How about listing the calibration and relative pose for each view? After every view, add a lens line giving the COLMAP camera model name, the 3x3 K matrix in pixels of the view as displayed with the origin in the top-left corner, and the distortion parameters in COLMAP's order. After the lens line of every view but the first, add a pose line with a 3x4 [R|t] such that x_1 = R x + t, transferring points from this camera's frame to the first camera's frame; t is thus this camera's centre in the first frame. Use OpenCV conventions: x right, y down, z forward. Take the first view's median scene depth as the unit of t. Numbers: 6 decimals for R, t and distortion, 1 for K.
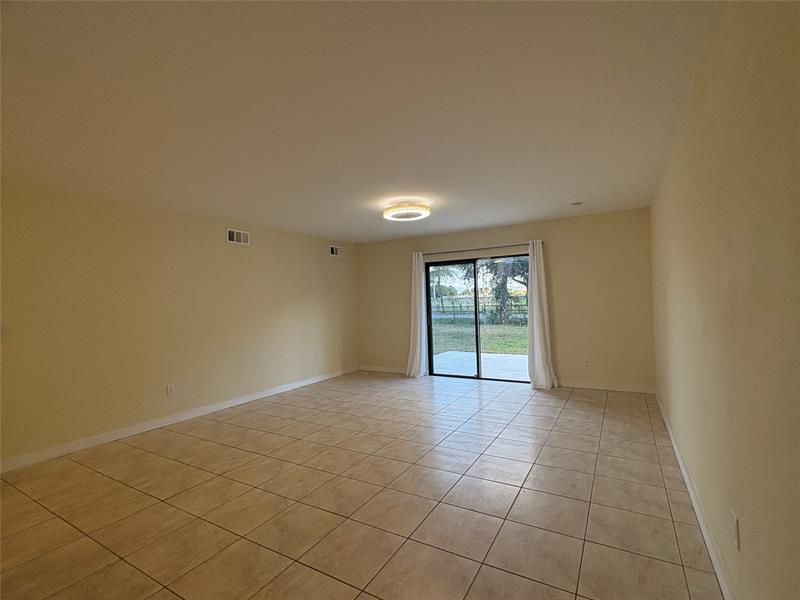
lens RADIAL K [[375.1, 0, 399.4], [0, 375.1, 301.4], [0, 0, 1]] dist [0.009352, 0.000139]
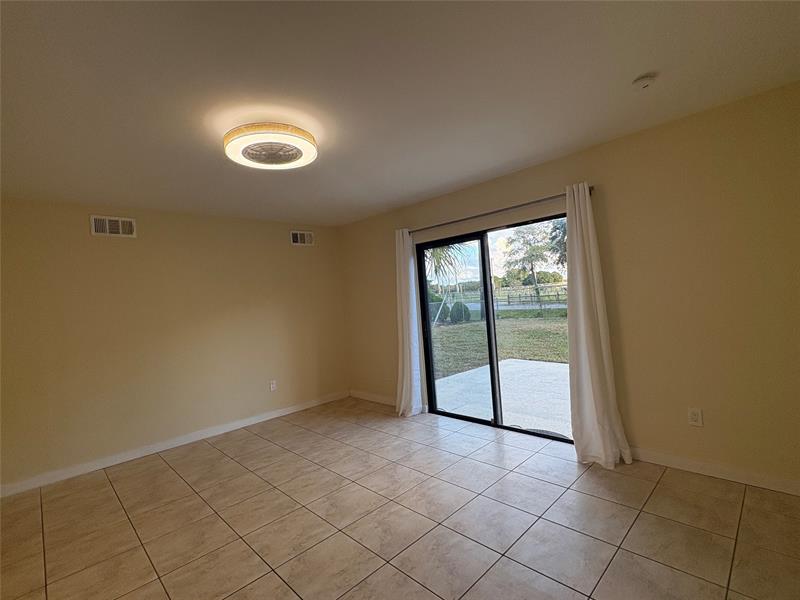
lens RADIAL K [[375.1, 0, 399.4], [0, 375.1, 301.4], [0, 0, 1]] dist [0.009352, 0.000139]
pose [[0.965082, -0.038916, -0.259040, 0.224472], [0.044614, 0.998874, 0.016150, -0.014518], [0.258120, -0.027143, 0.965732, 0.369868]]
